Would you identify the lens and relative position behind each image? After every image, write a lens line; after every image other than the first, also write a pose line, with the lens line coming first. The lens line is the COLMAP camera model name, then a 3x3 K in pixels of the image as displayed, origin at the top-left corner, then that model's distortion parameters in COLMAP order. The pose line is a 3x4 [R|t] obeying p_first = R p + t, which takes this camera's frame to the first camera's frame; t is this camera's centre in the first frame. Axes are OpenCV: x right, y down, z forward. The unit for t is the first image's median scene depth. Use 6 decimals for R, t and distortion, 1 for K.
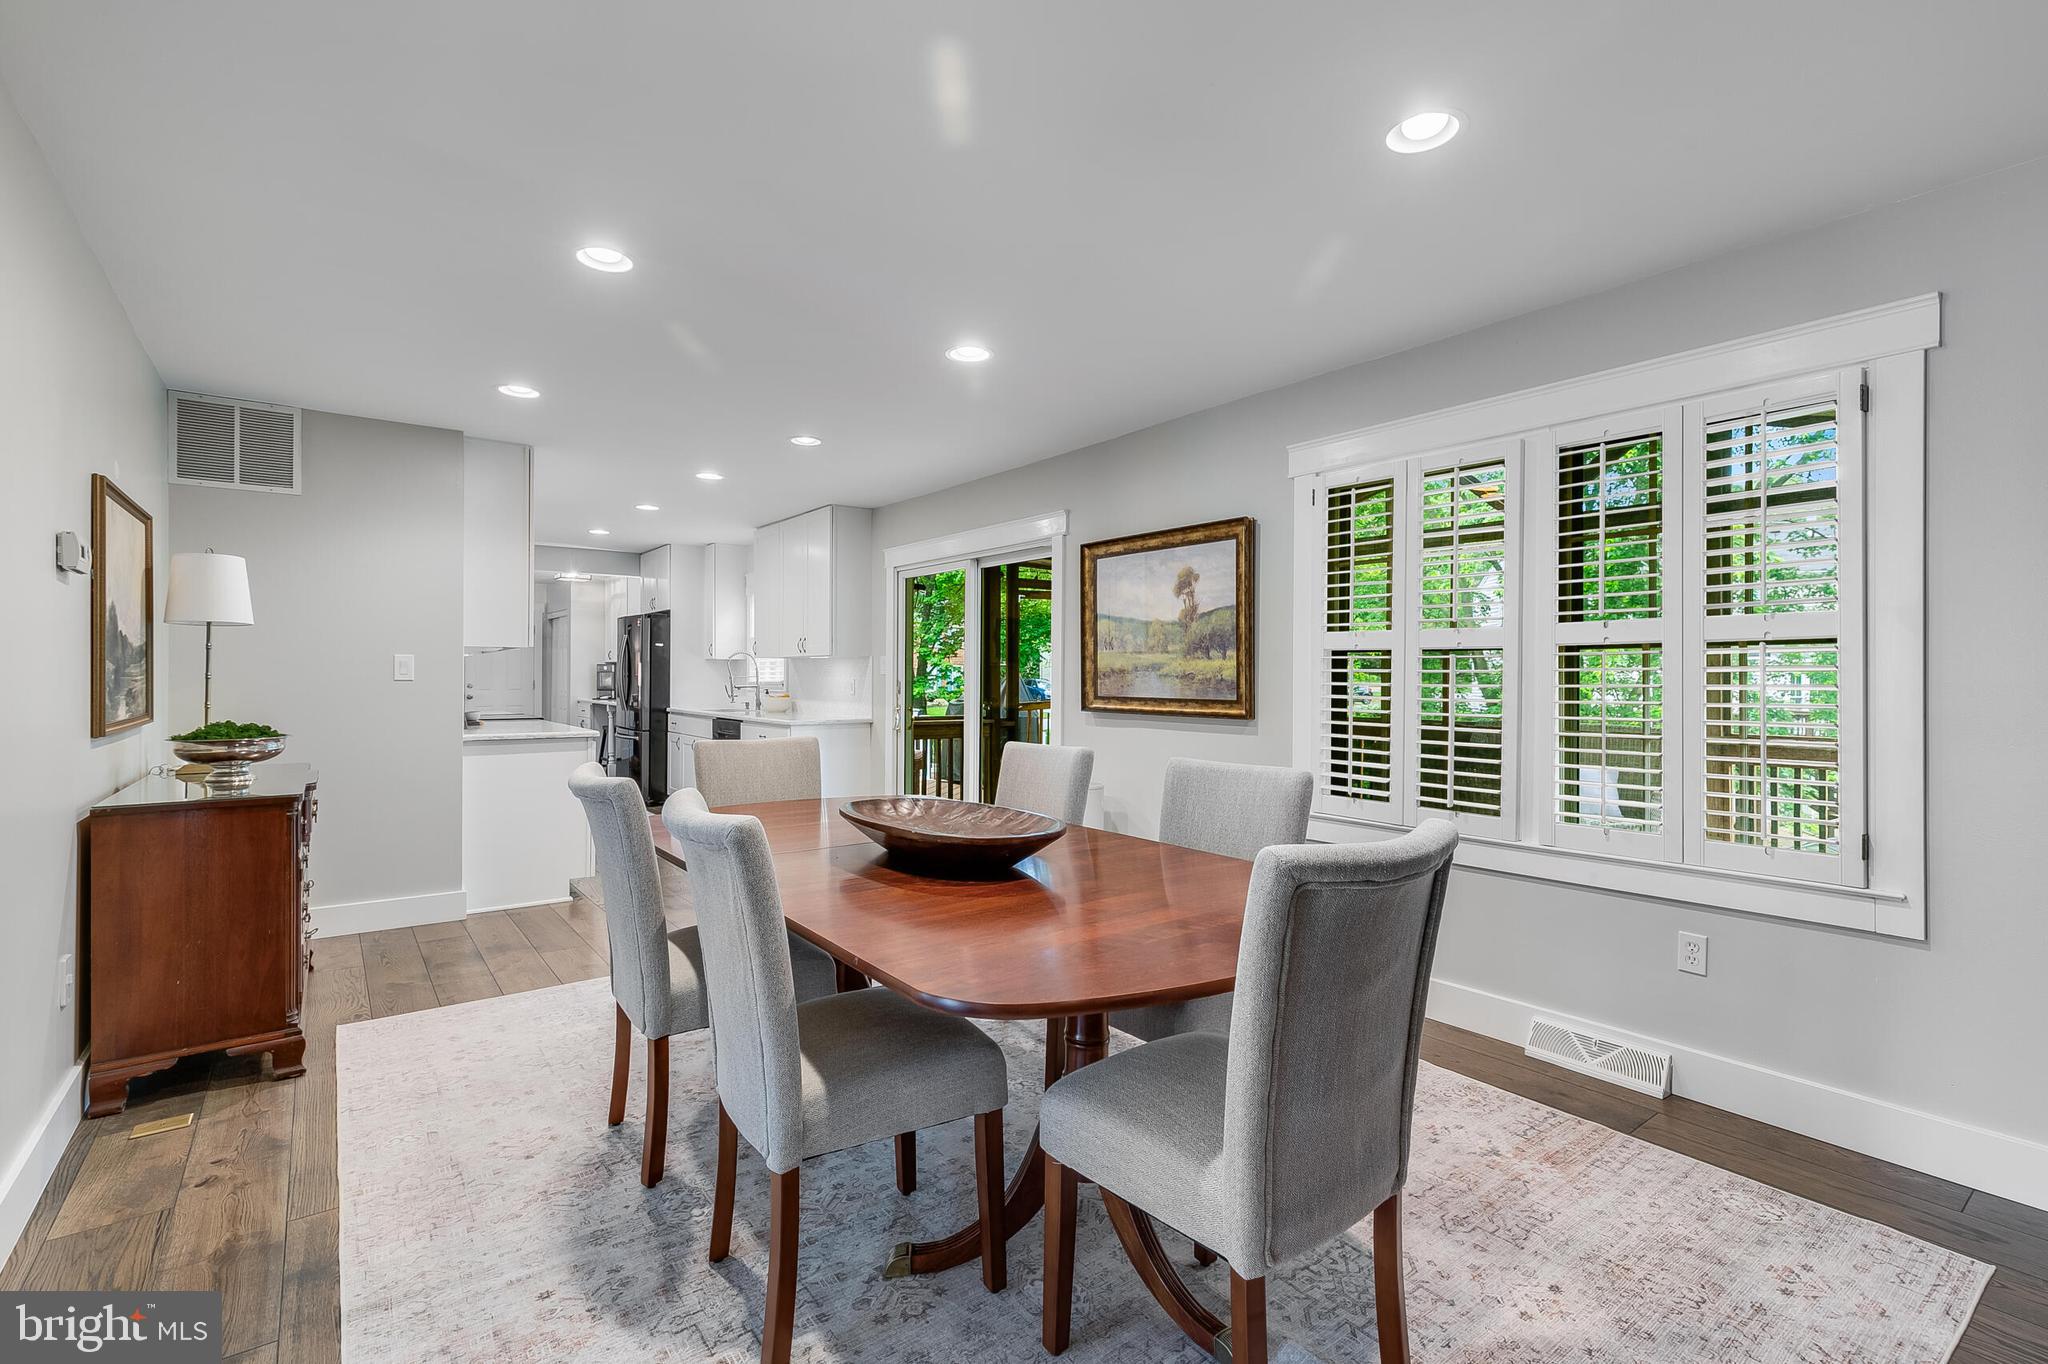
lens RADIAL K [[918.2, 0, 1021.9], [0, 918.2, 675.1], [0, 0, 1]] dist [0.006149, -0.000779]
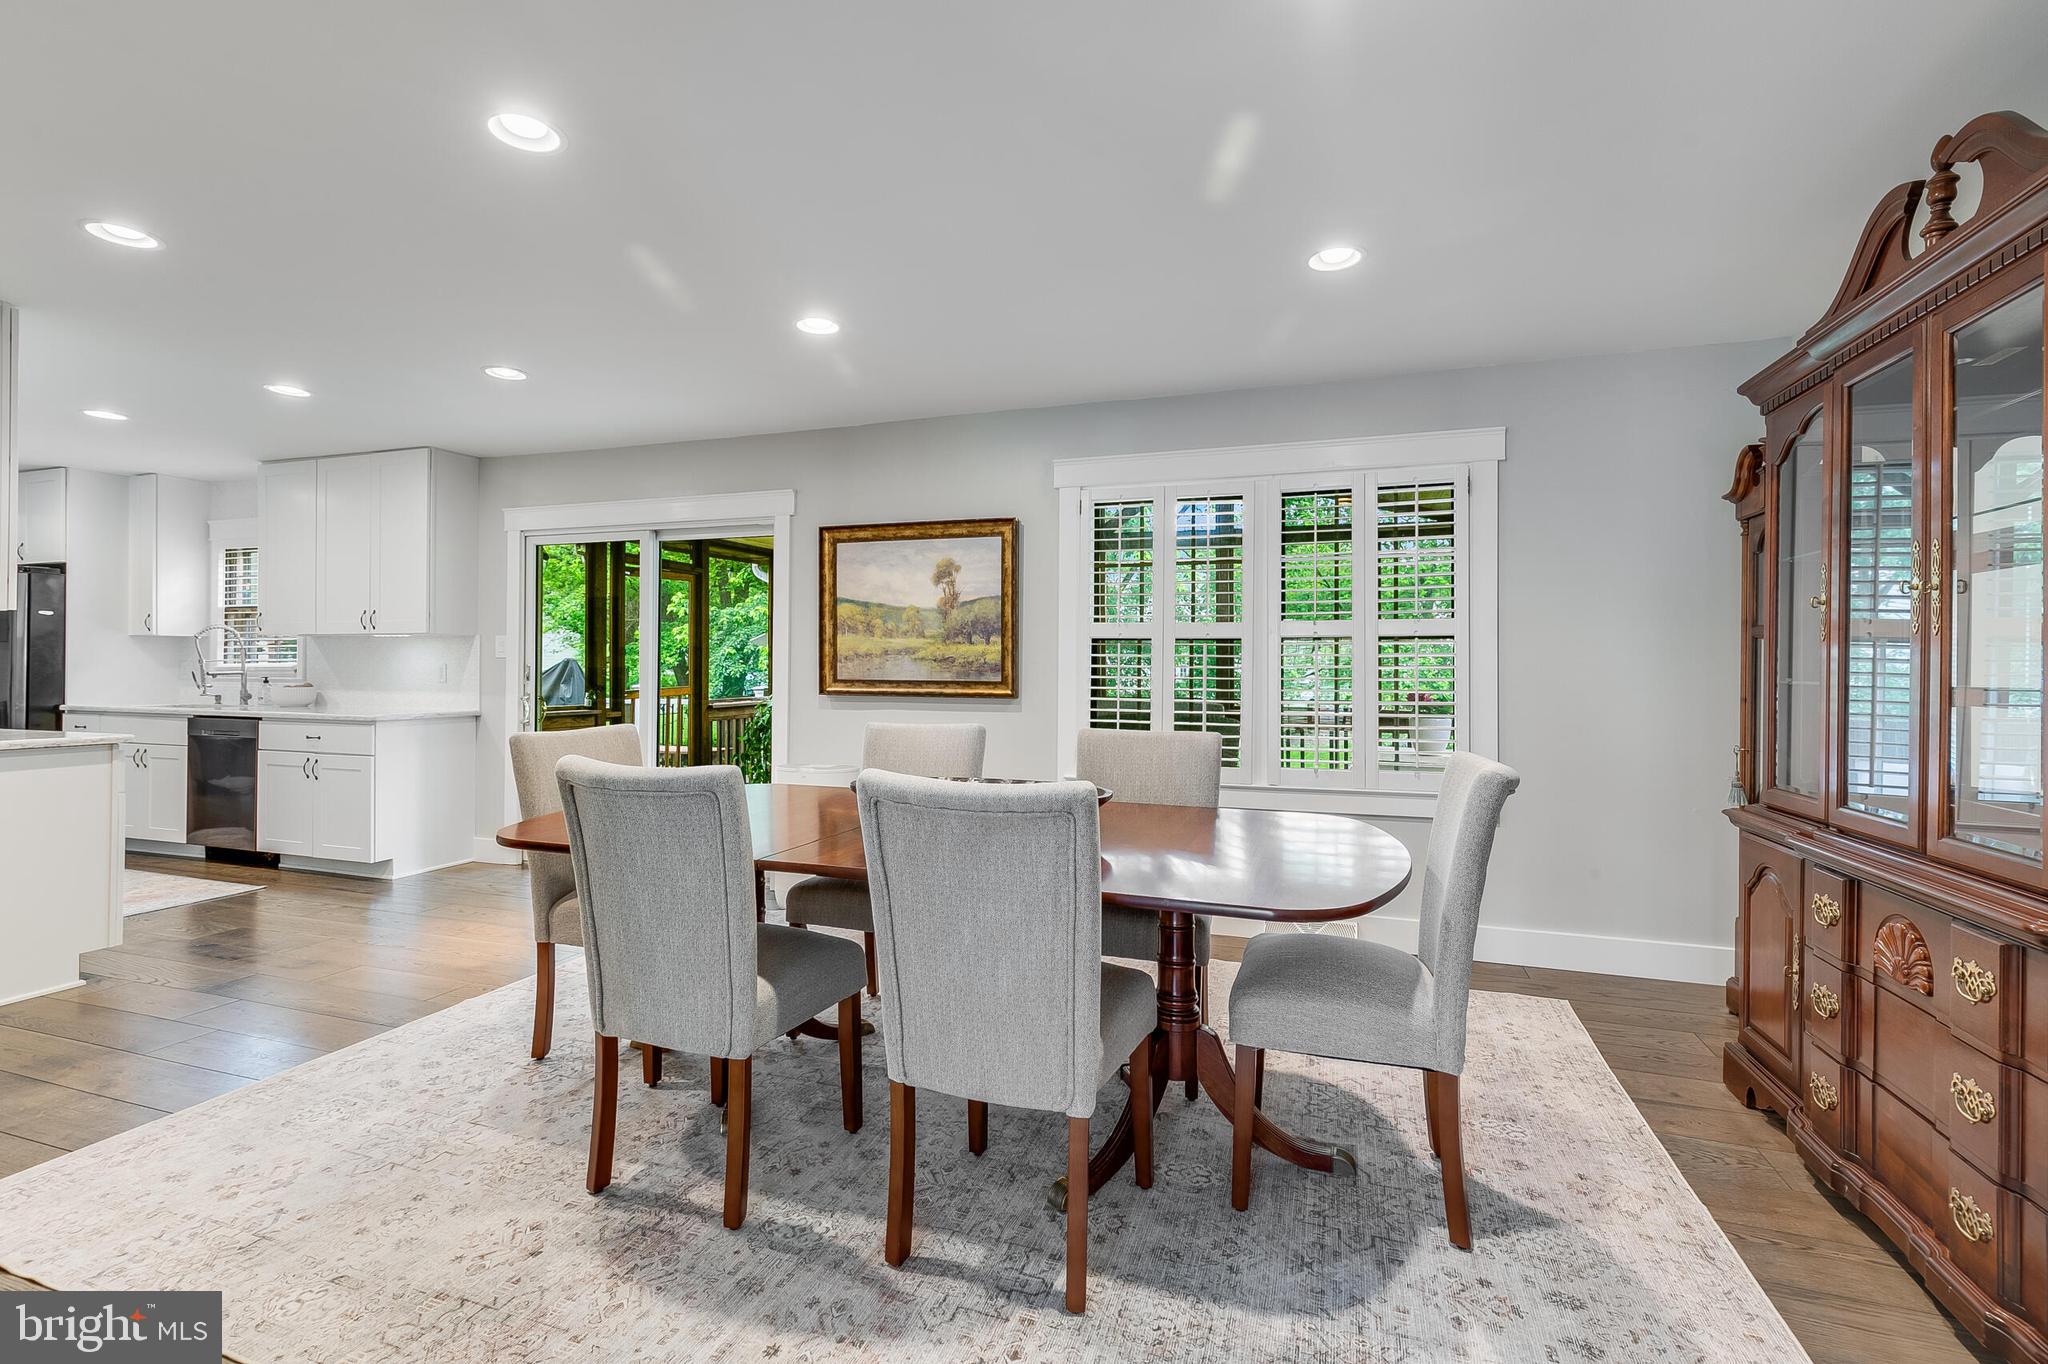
lens RADIAL K [[918.8, 0, 1015.9], [0, 918.8, 661.3], [0, 0, 1]] dist [0.005602, -0.000091]
pose [[0.833397, 0.006893, 0.552631, -0.355743], [-0.004208, 0.999972, -0.006126, 0.009544], [-0.552658, 0.002780, 0.833403, 0.061483]]
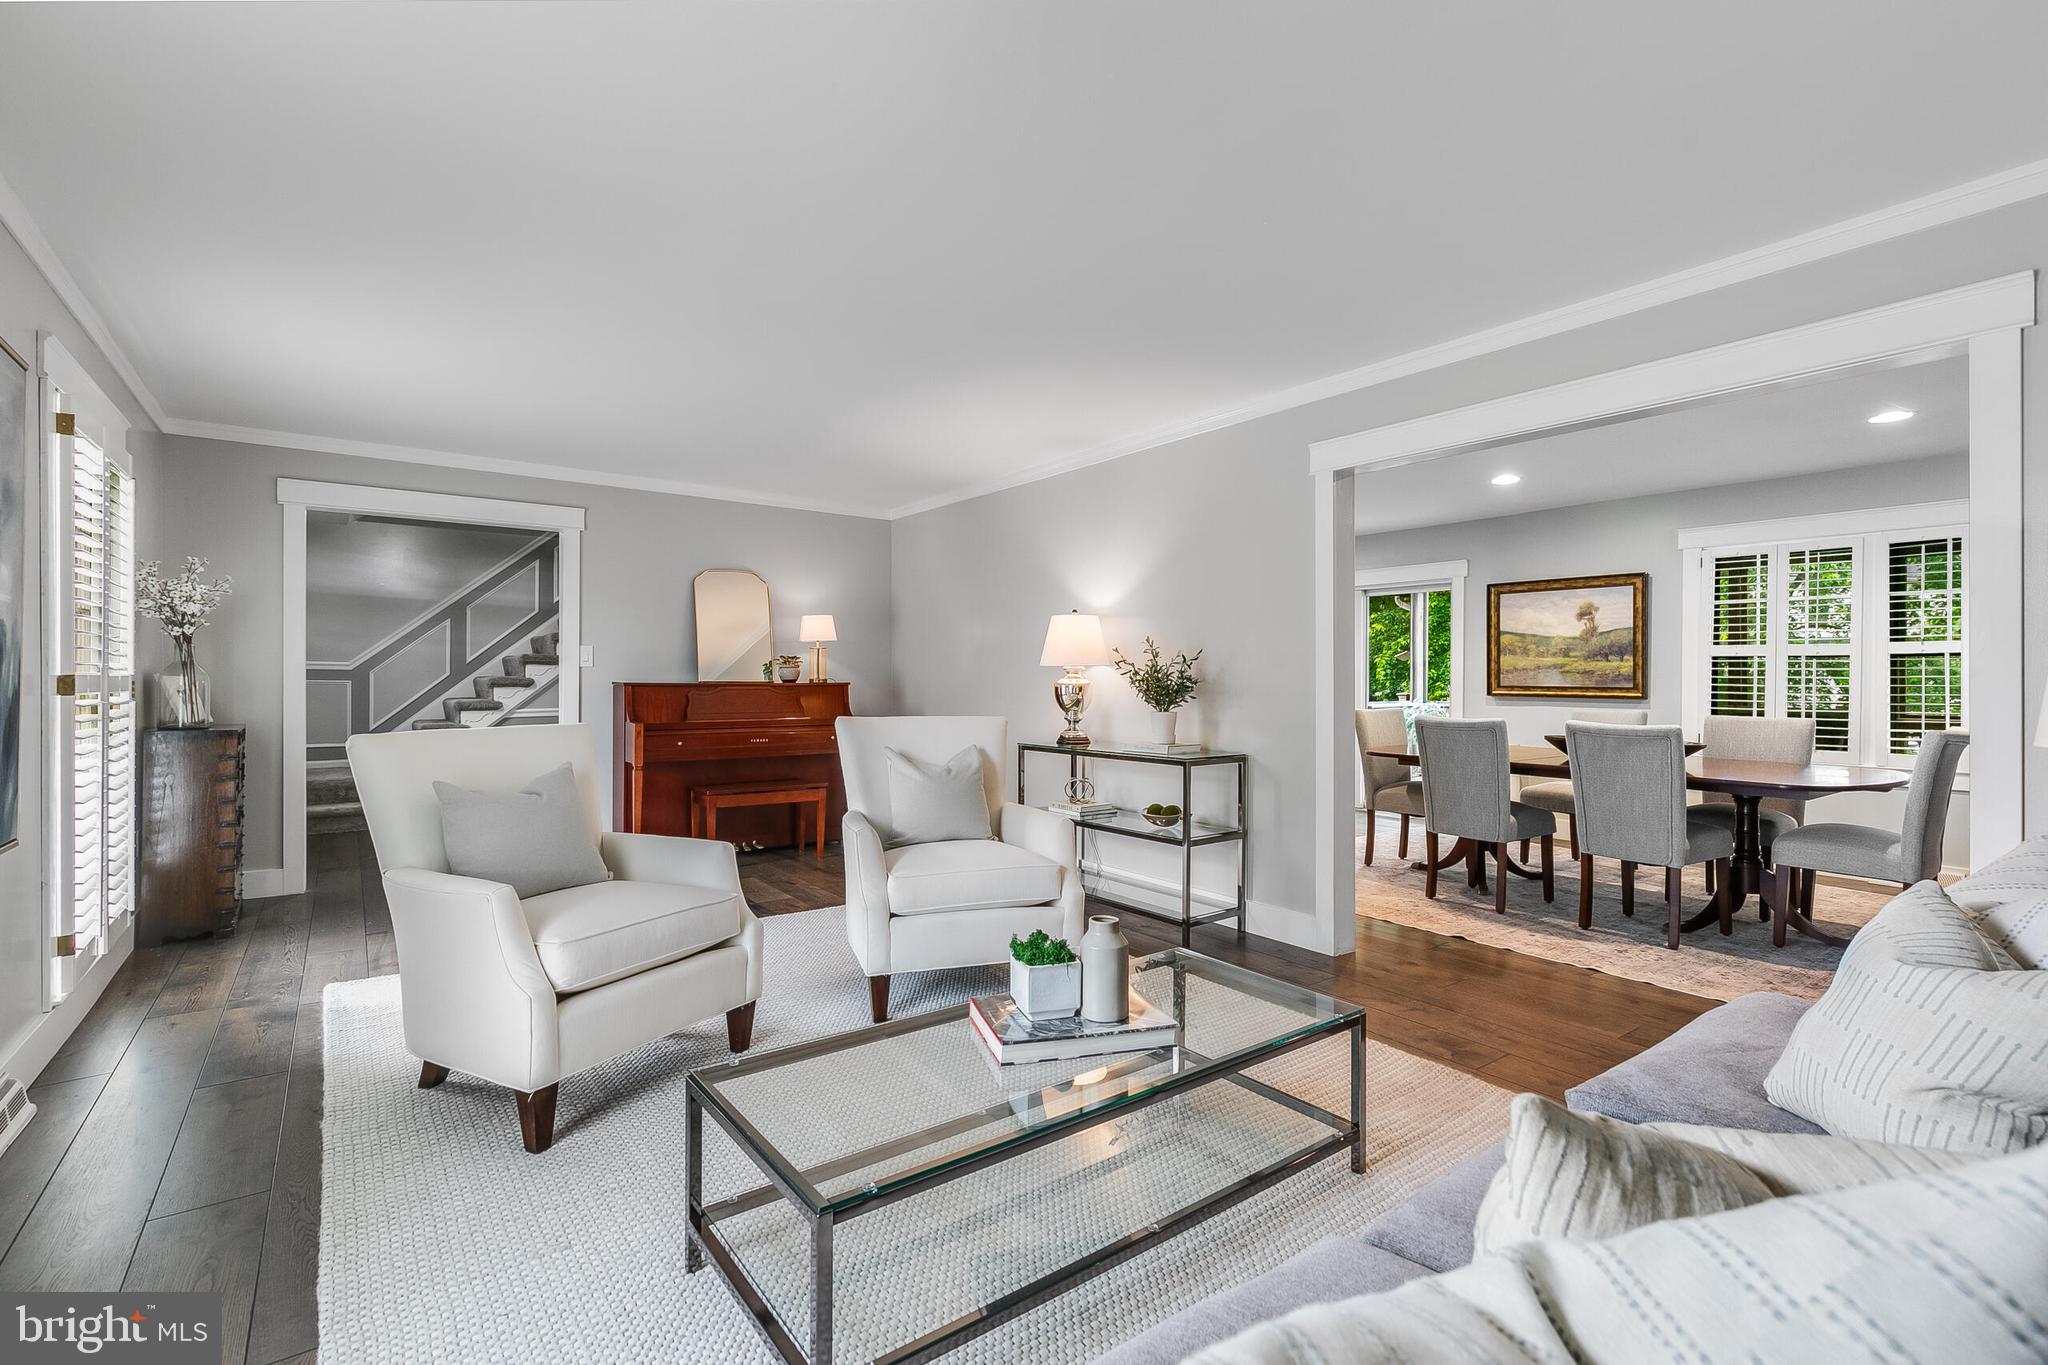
lens RADIAL K [[918.2, 0, 1021.9], [0, 918.2, 675.6], [0, 0, 1]] dist [0.006149, -0.000779]
pose [[0.999923, 0.005239, -0.011277, -0.782627], [-0.005257, 0.999985, -0.001595, 0.014666], [0.011269, 0.001654, 0.999935, -0.586706]]
